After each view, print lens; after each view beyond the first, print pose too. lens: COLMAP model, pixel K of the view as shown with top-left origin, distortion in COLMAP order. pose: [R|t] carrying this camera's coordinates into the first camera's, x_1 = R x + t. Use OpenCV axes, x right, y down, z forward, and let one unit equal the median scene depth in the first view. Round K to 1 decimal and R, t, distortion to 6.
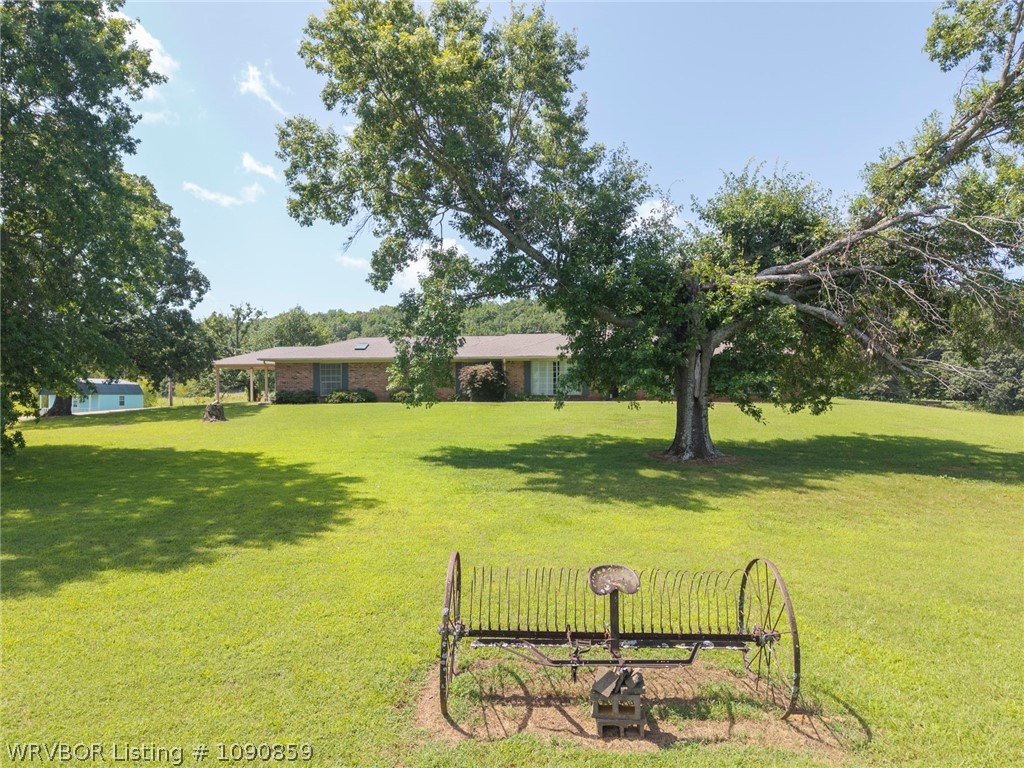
lens RADIAL K [[688.9, 0, 512.0], [0, 688.9, 384.0], [0, 0, 1]] dist [0.091026, -0.073180]
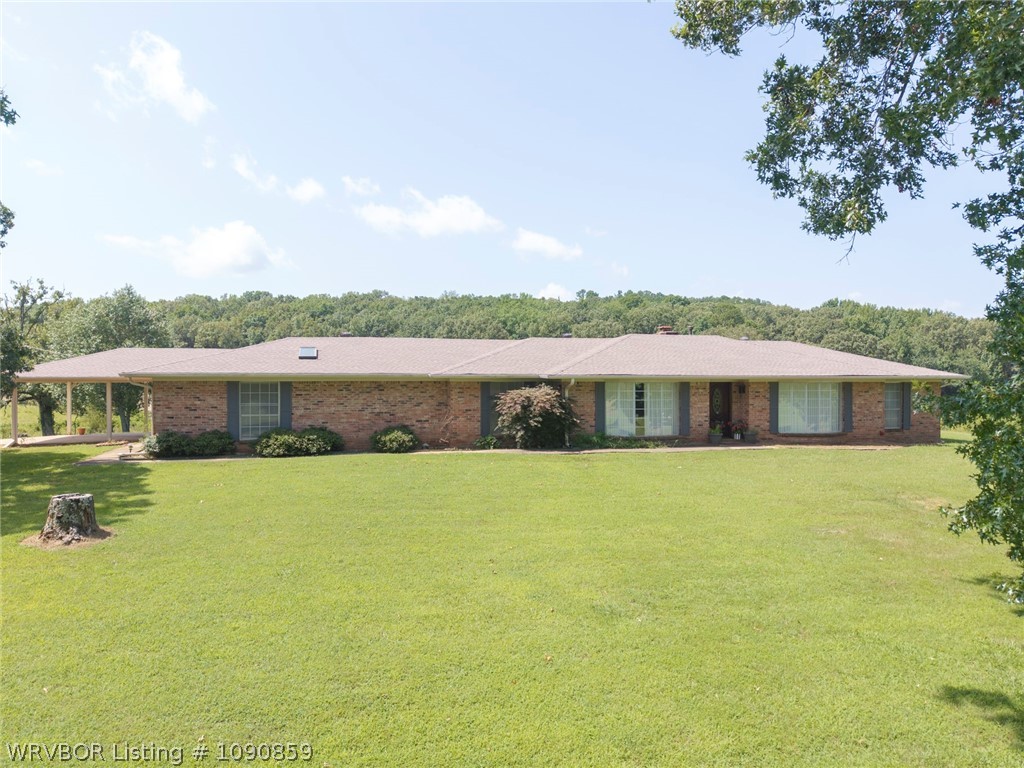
lens RADIAL K [[699.3, 0, 512.0], [0, 699.3, 384.0], [0, 0, 1]] dist [0.056998, -0.051714]
pose [[0.966106, 0.005400, 0.258089, -0.211357], [-0.005565, 0.999985, -0.000088, -0.029630], [-0.258086, -0.001351, 0.966121, 0.392177]]
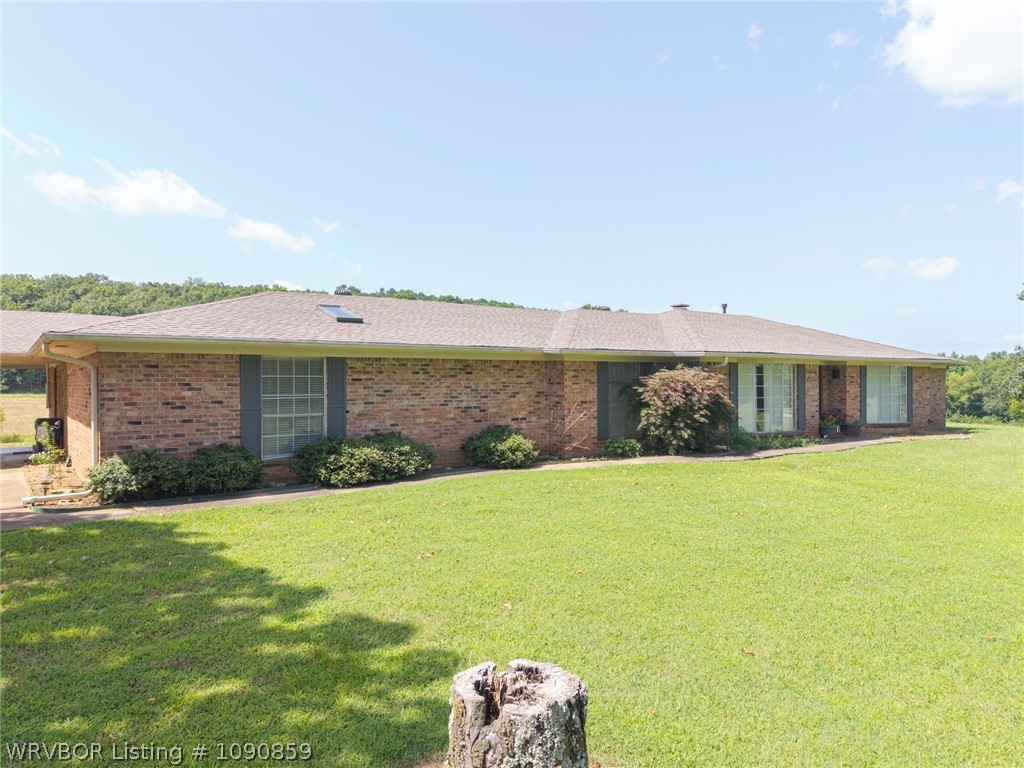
lens RADIAL K [[688.9, 0, 512.0], [0, 688.9, 384.0], [0, 0, 1]] dist [0.091026, -0.073180]
pose [[0.809324, 0.000284, 0.587362, -0.371819], [0.000912, 0.999998, -0.001740, -0.016975], [-0.587361, 0.001944, 0.809323, 0.675648]]
